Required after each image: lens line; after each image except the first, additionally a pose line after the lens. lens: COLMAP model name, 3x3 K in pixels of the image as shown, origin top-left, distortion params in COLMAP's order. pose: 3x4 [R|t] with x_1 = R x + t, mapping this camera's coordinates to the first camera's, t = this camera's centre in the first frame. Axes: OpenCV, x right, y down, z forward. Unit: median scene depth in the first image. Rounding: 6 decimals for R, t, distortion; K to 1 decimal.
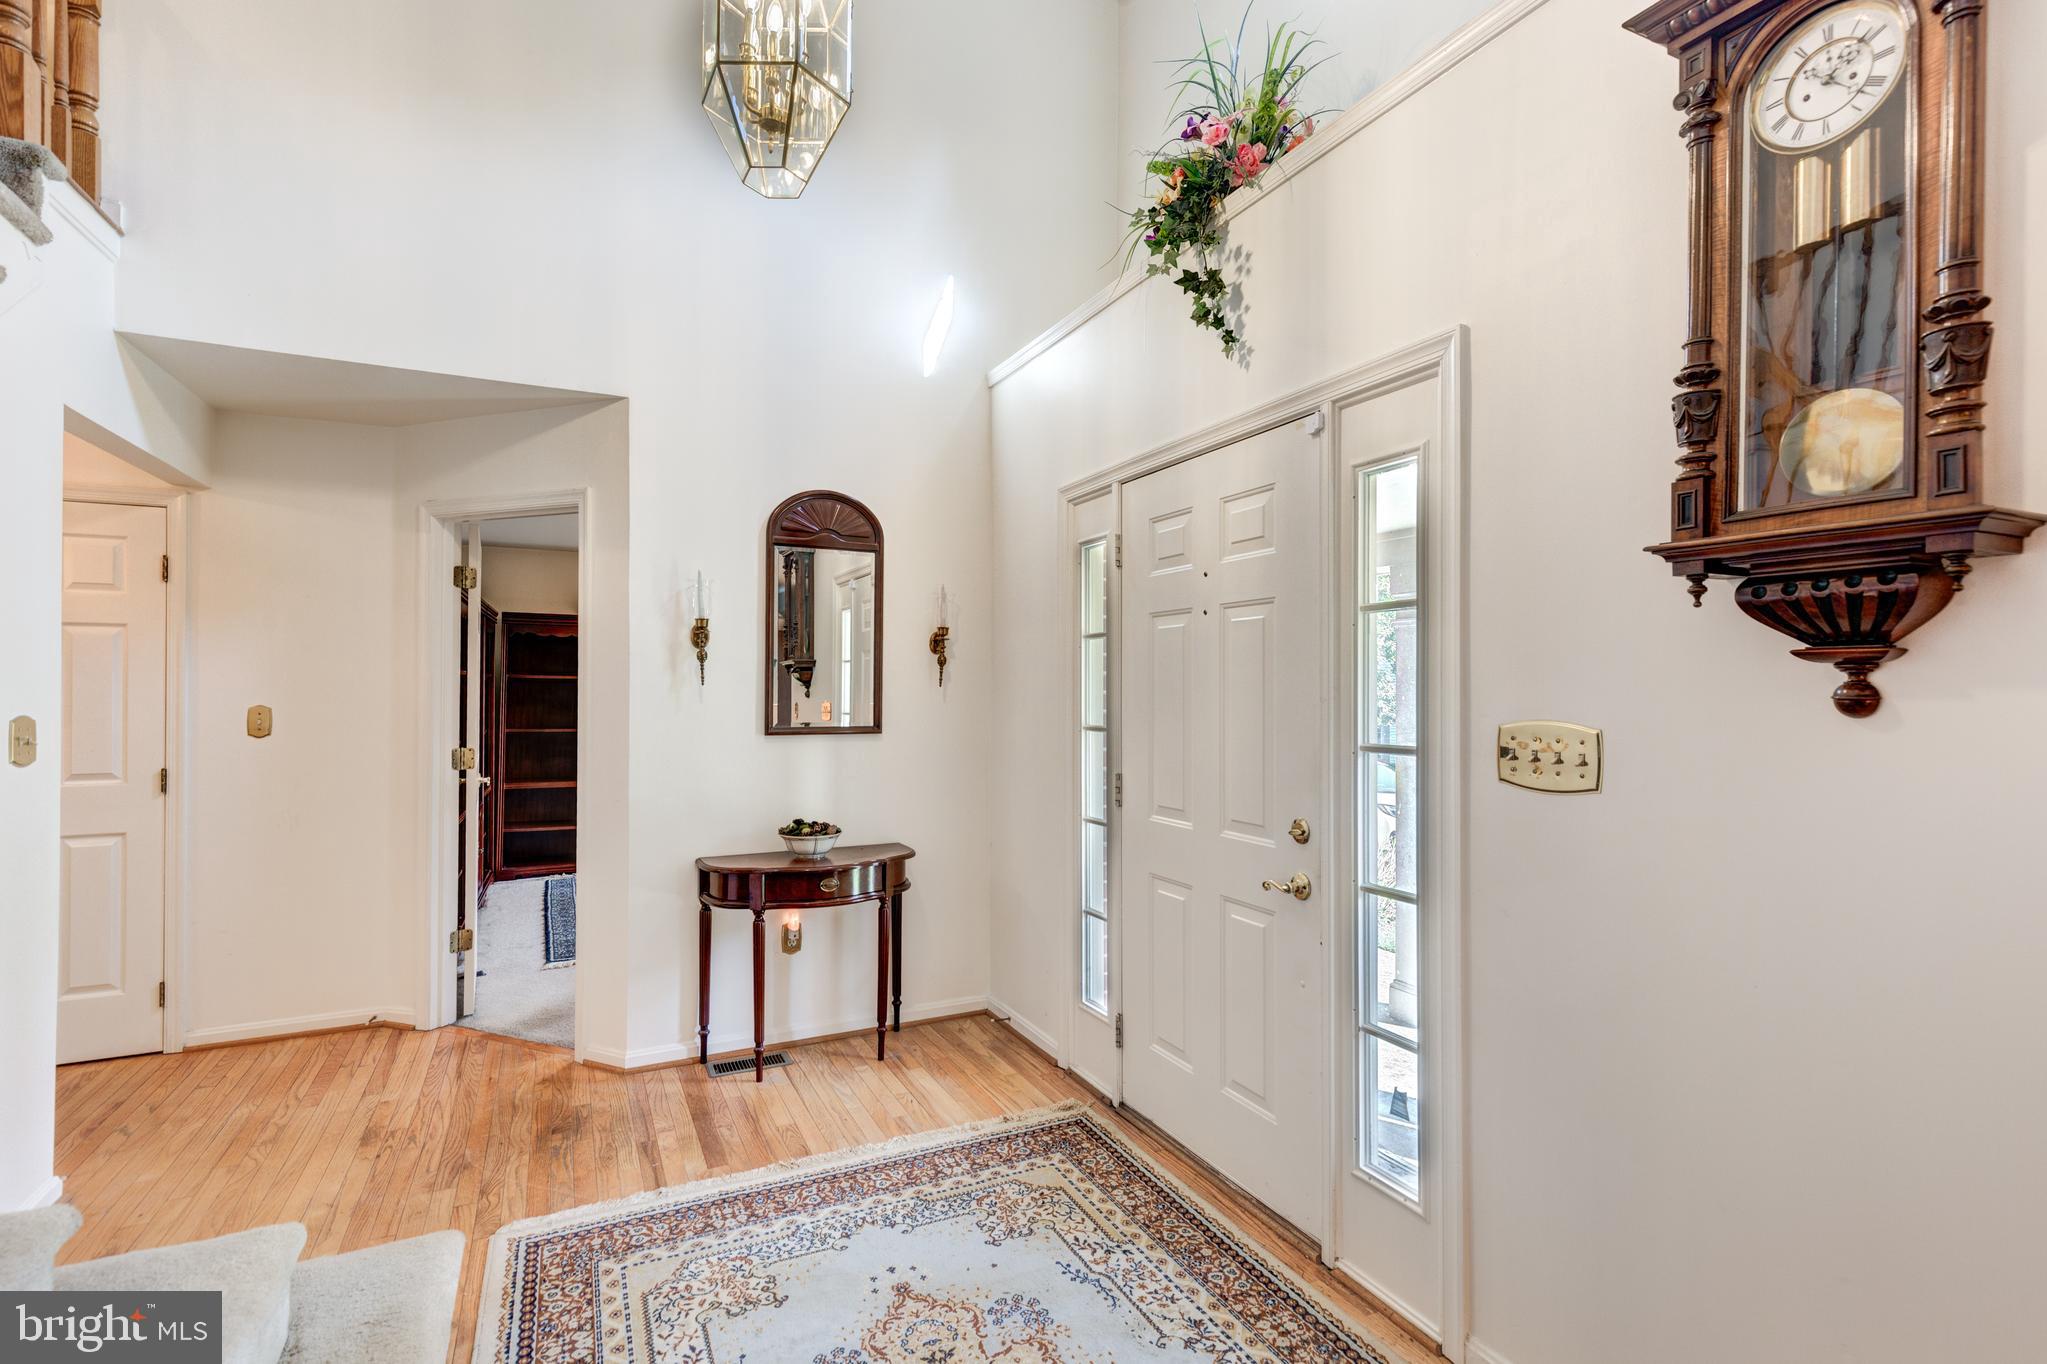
lens RADIAL K [[940.2, 0, 1038.3], [0, 940.2, 686.0], [0, 0, 1]] dist [0.008174, -0.001679]
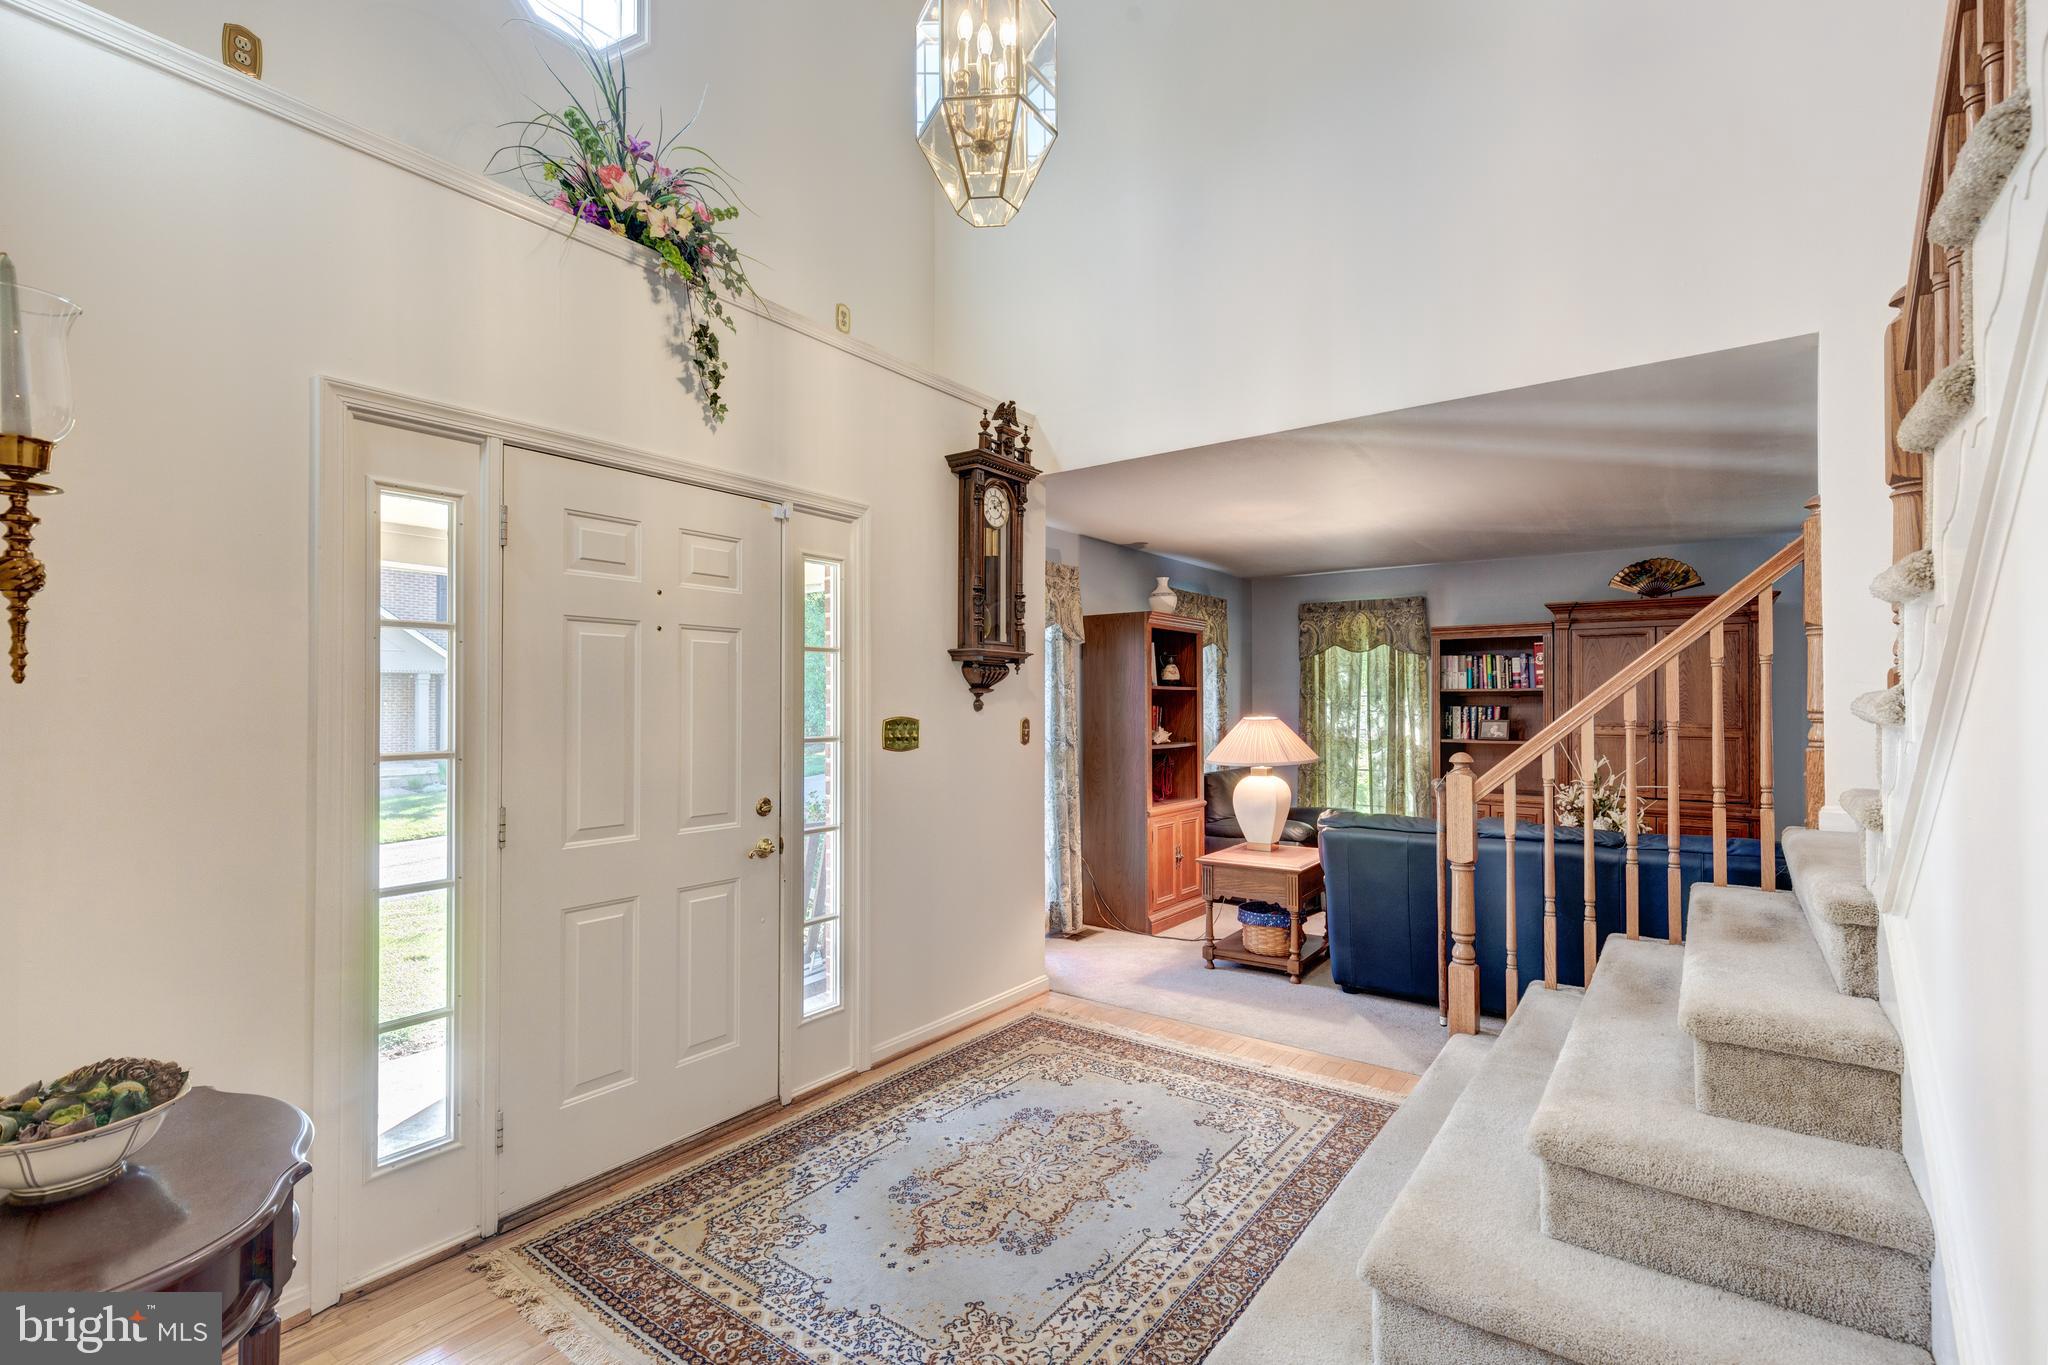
lens RADIAL K [[915.4, 0, 1027.3], [0, 915.4, 694.0], [0, 0, 1]] dist [-0.000518, -0.000313]
pose [[-0.450210, 0.011337, 0.892851, -1.121230], [-0.002024, 0.999904, -0.013717, 0.010407], [-0.892920, -0.007983, -0.450144, 1.325003]]
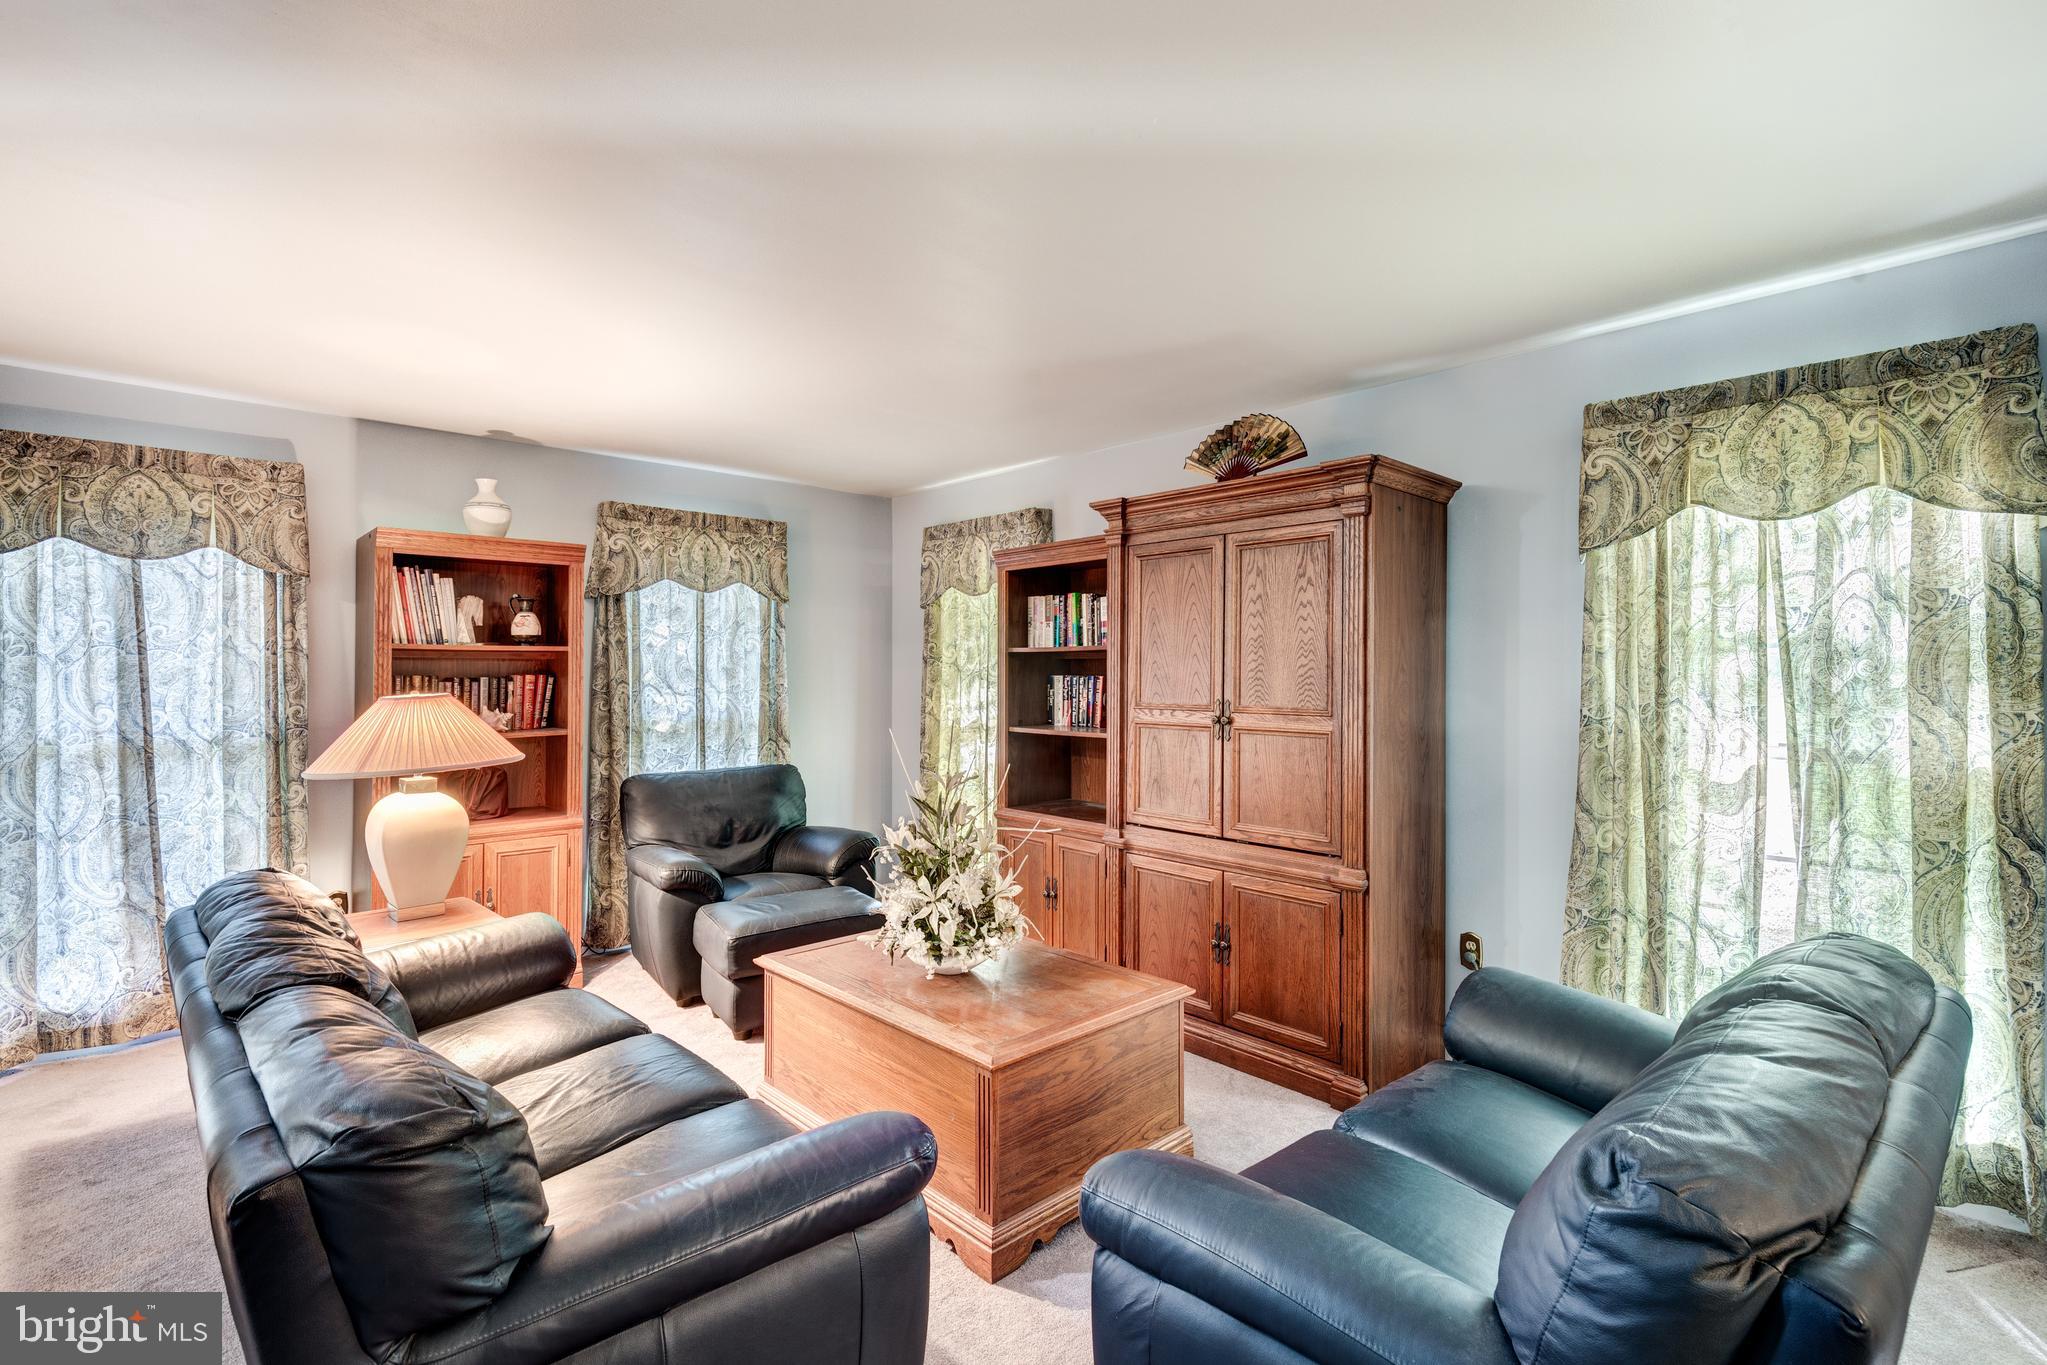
lens RADIAL K [[959.3, 0, 1040.5], [0, 959.3, 669.7], [0, 0, 1]] dist [0.002976, -0.000062]
pose [[-0.295771, 0.005642, 0.955242, -0.996417], [-0.000914, 0.999980, -0.006190, 0.008133], [-0.955258, -0.002704, -0.295760, -0.684462]]
